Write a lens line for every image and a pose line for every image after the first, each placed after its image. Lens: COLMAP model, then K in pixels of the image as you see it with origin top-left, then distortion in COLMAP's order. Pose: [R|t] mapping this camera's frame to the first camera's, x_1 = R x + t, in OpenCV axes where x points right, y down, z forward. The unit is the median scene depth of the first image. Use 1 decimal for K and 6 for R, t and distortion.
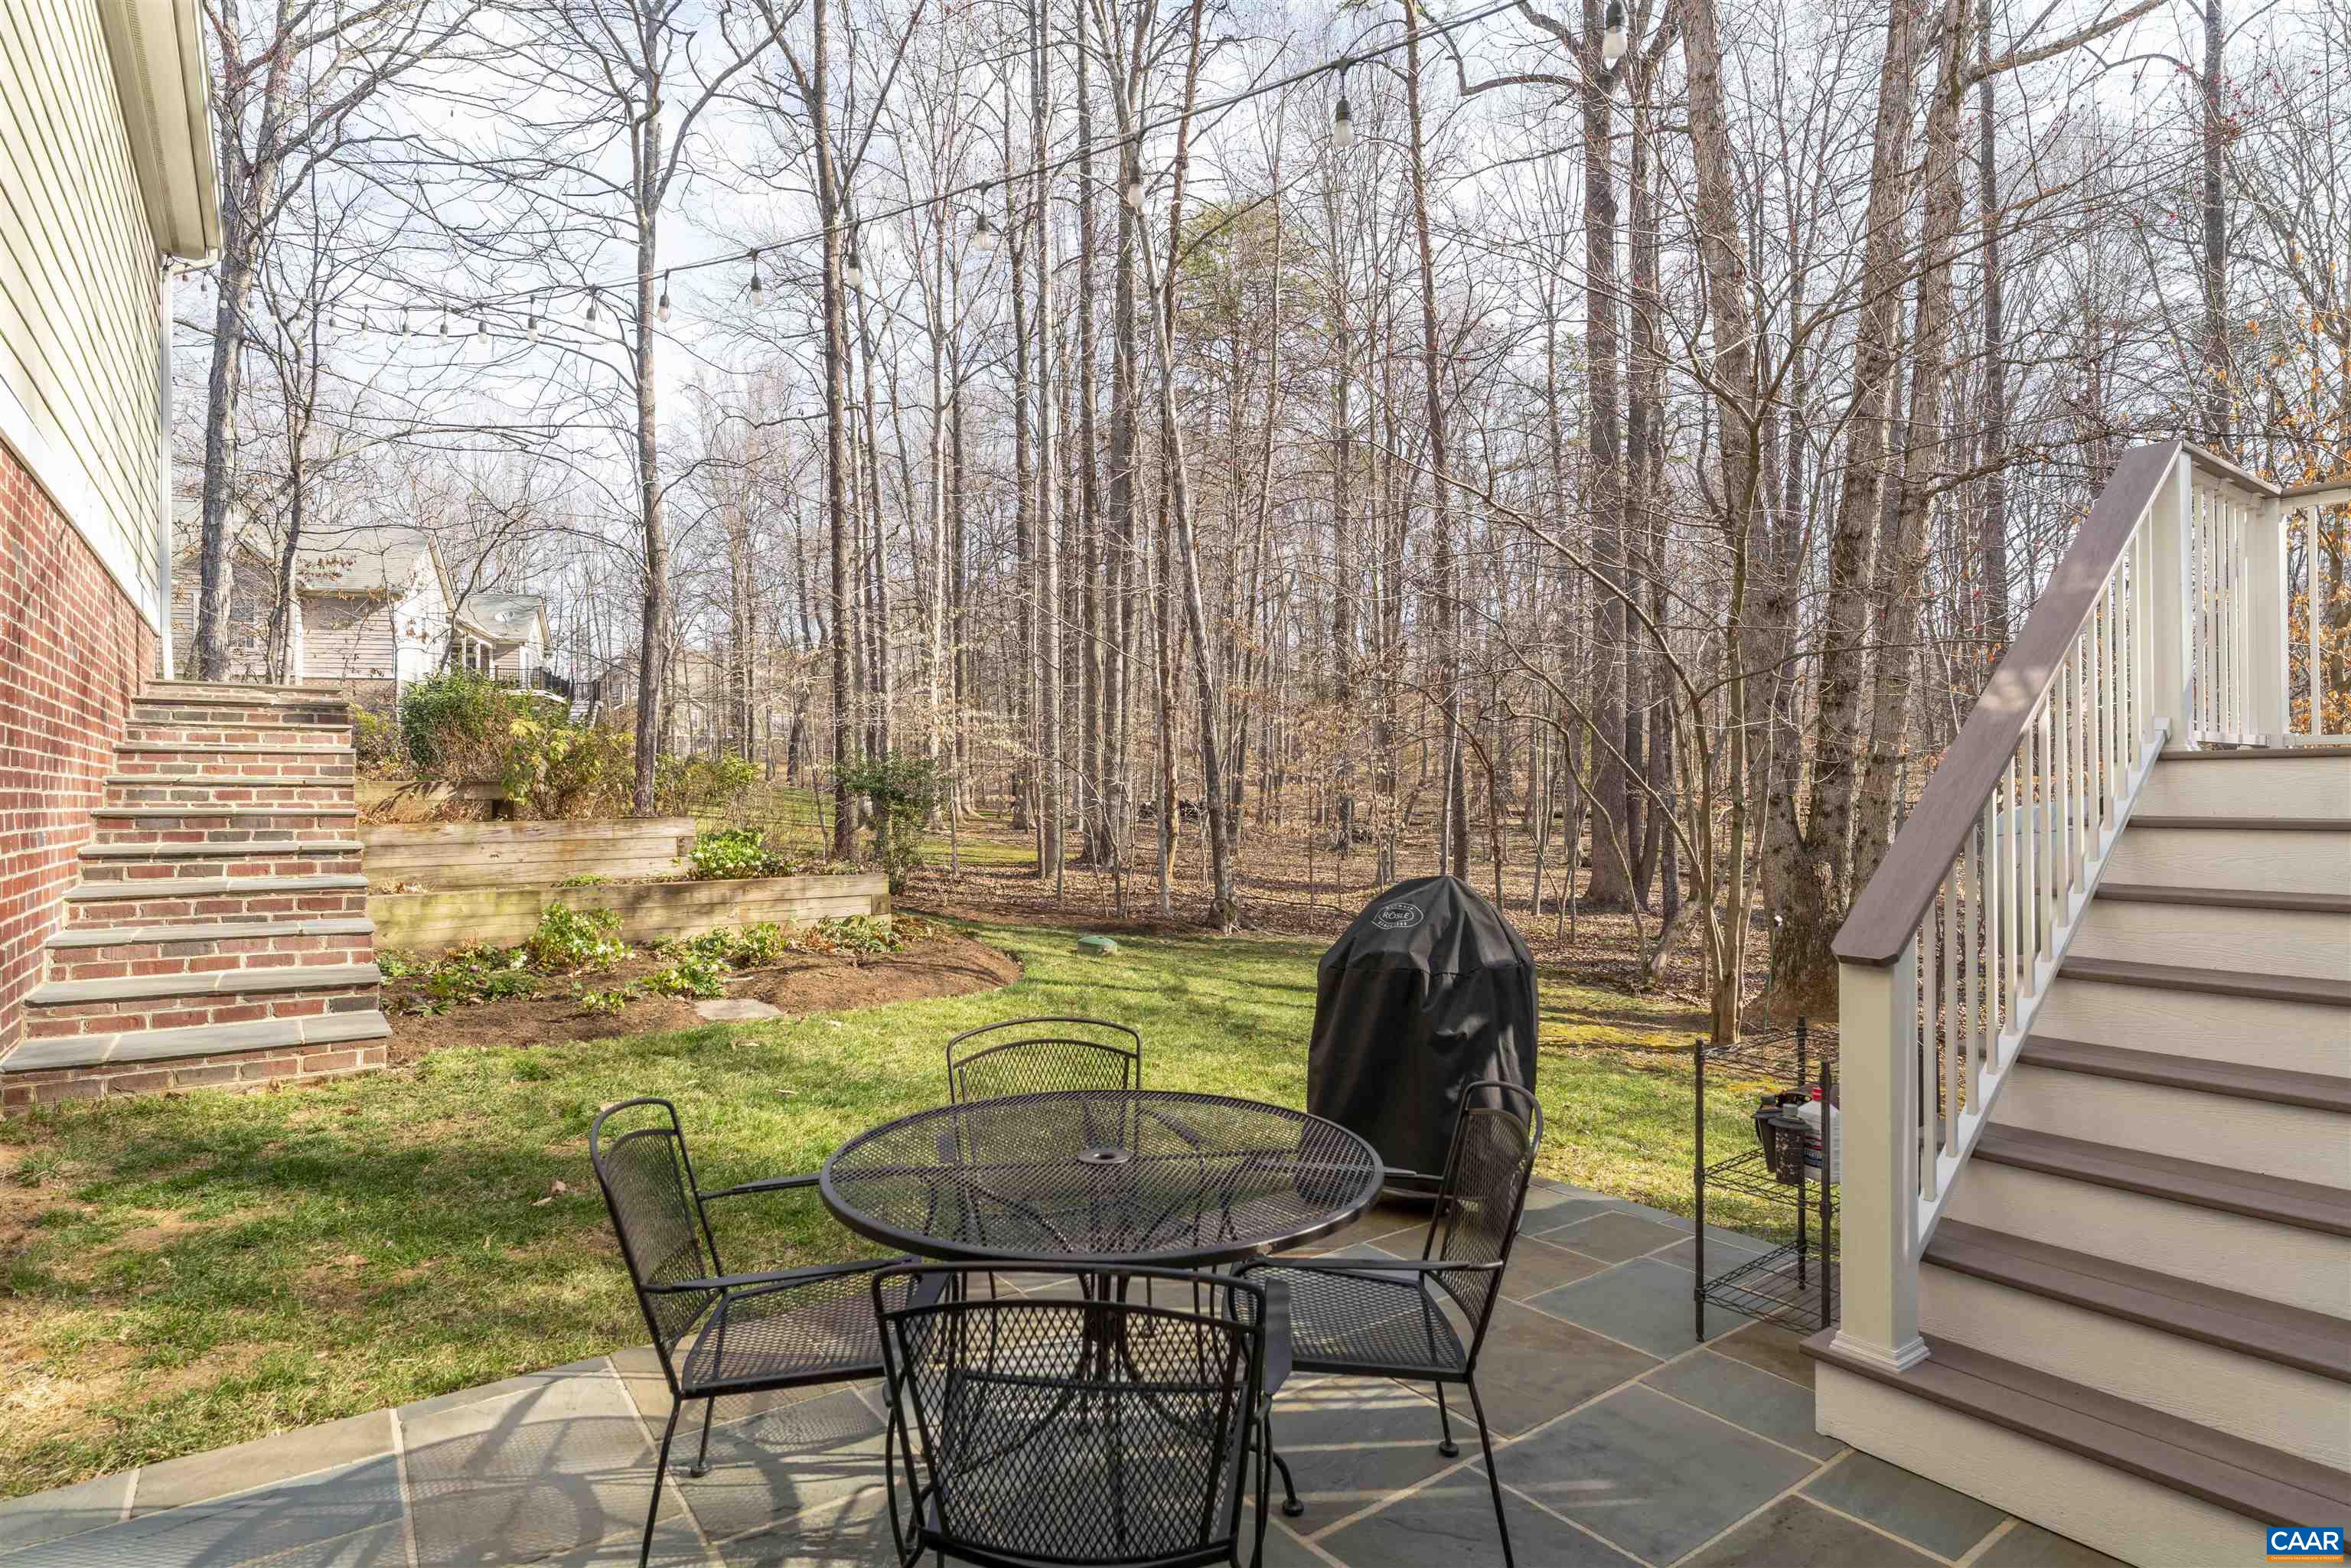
lens RADIAL K [[1243.9, 0, 1169.5], [0, 1243.9, 789.5], [0, 0, 1]] dist [-0.000648, 0.000182]
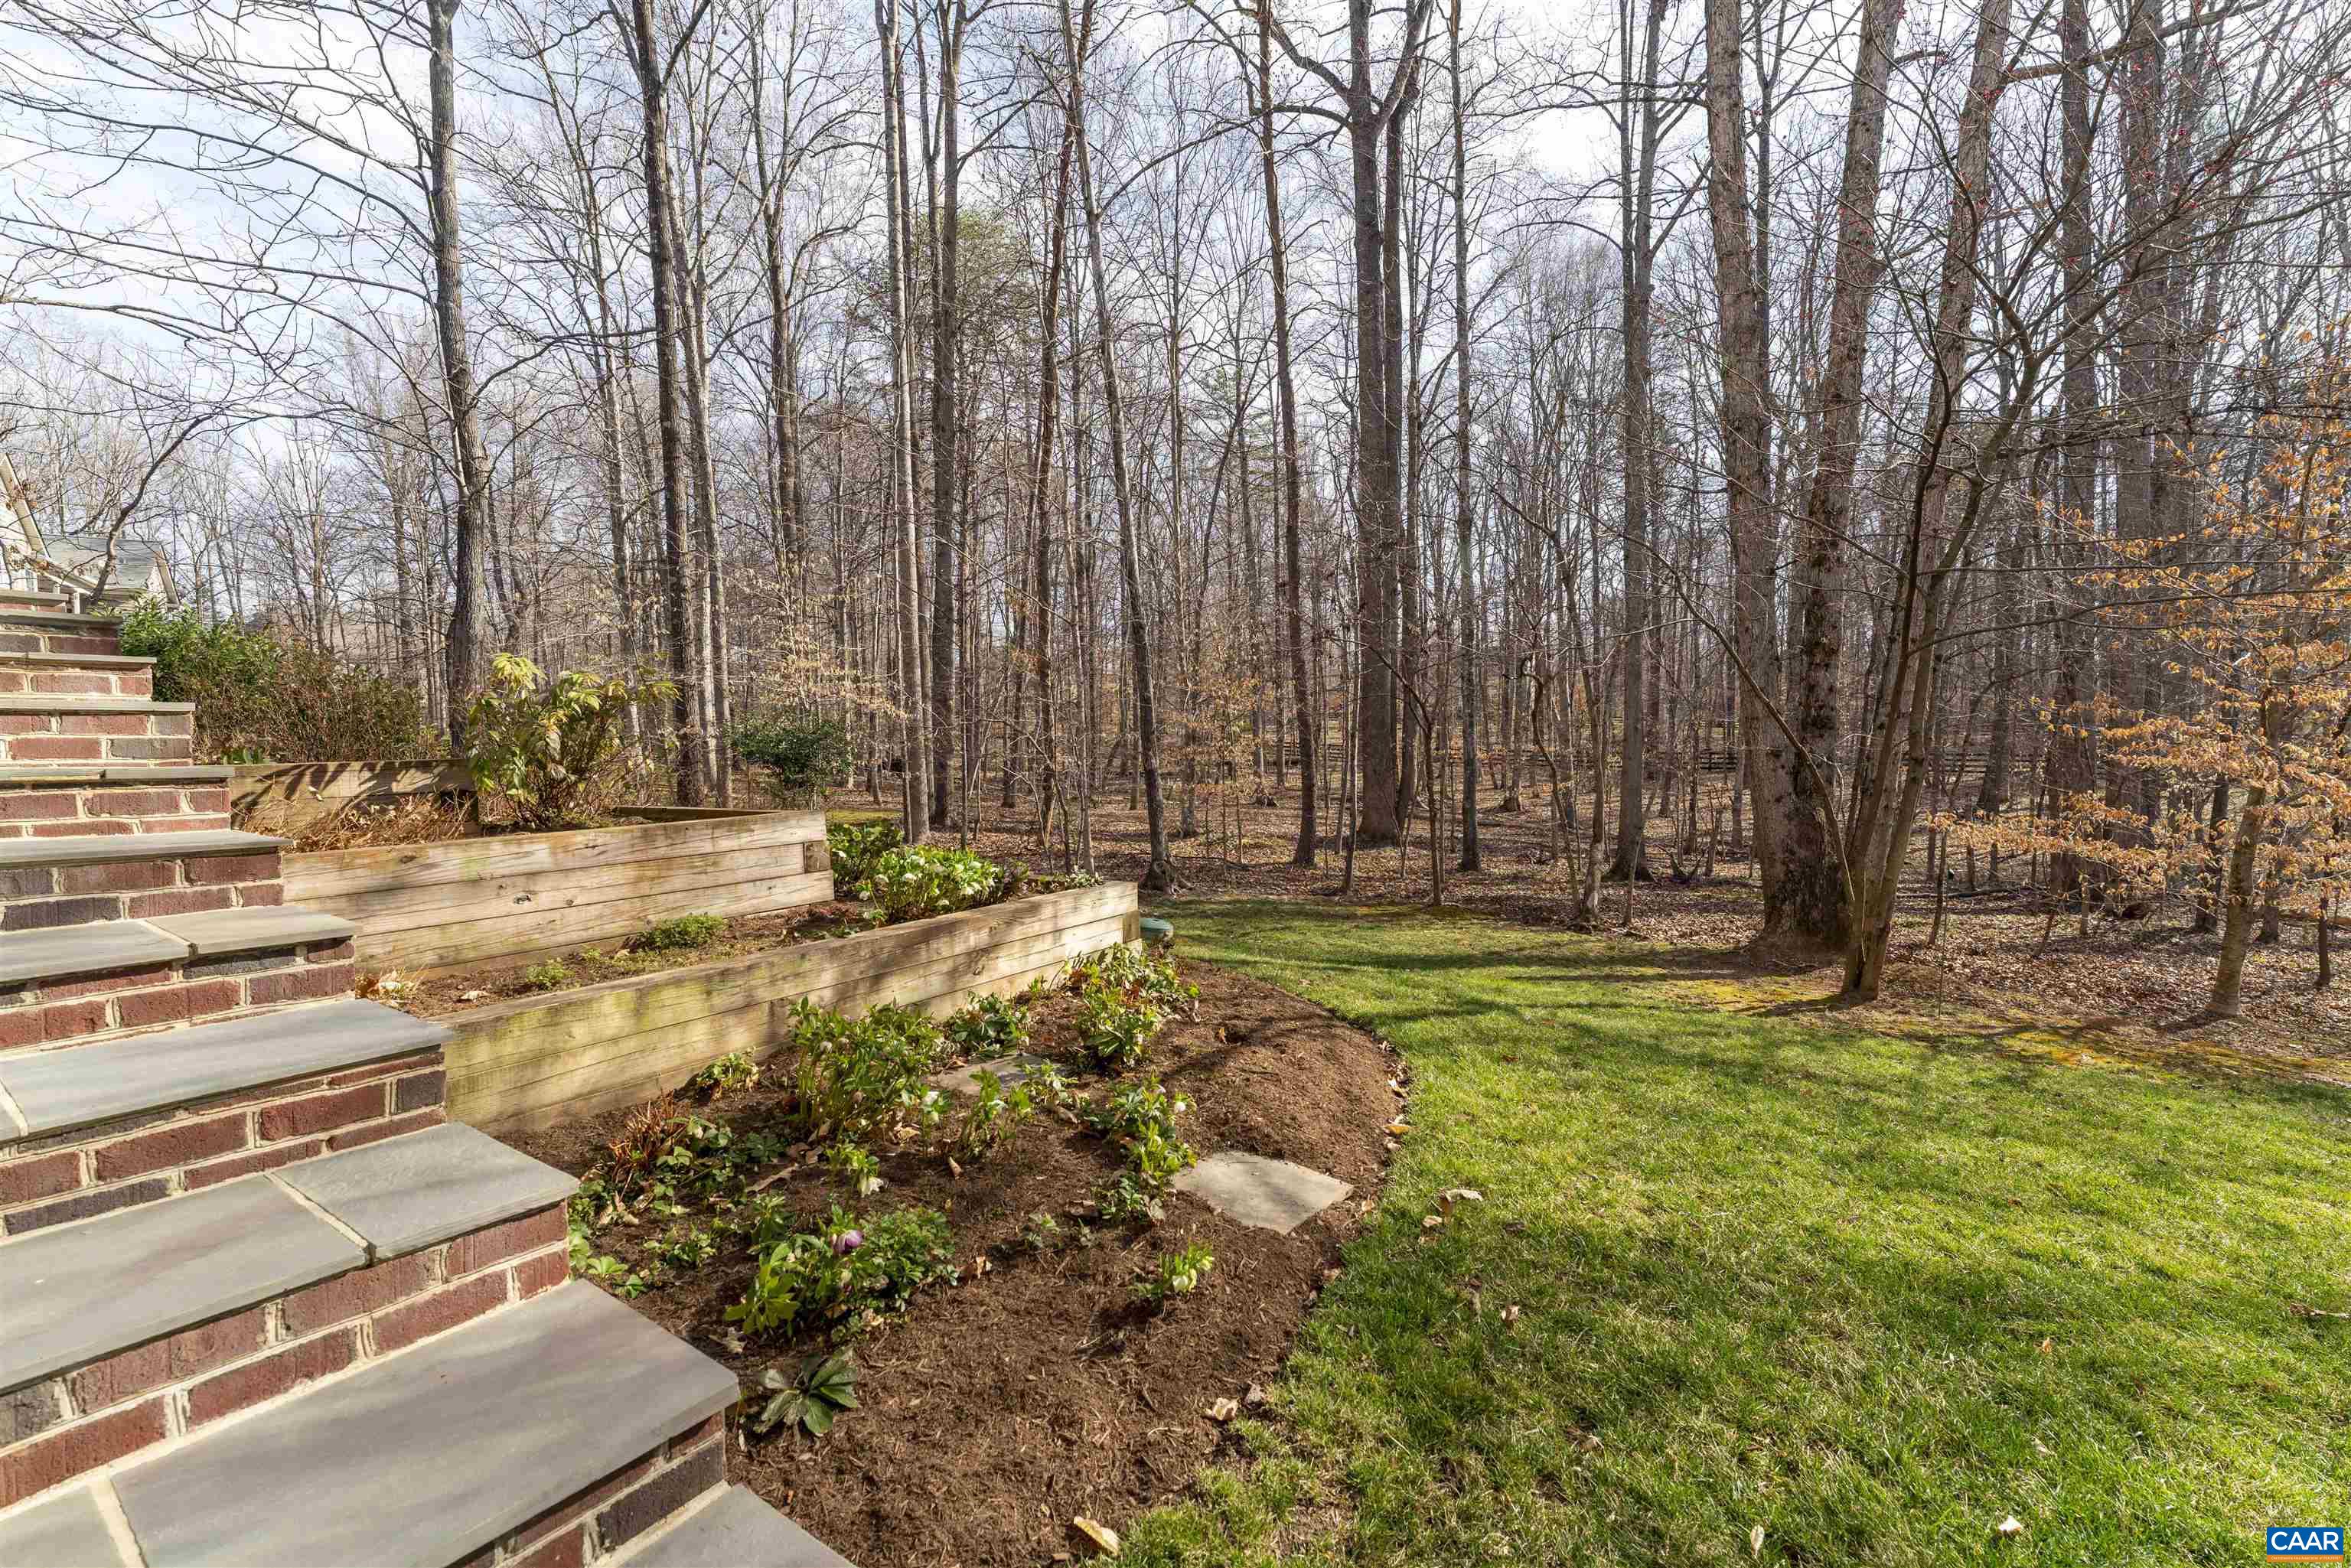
lens RADIAL K [[1004.0, 0, 1185.9], [0, 1004.0, 787.3], [0, 0, 1]] dist [-0.002619, -0.000373]
pose [[0.941817, -0.029064, 0.334866, -0.393183], [0.014255, 0.998812, 0.046597, -0.011538], [-0.335823, -0.039113, 0.941113, 0.463926]]
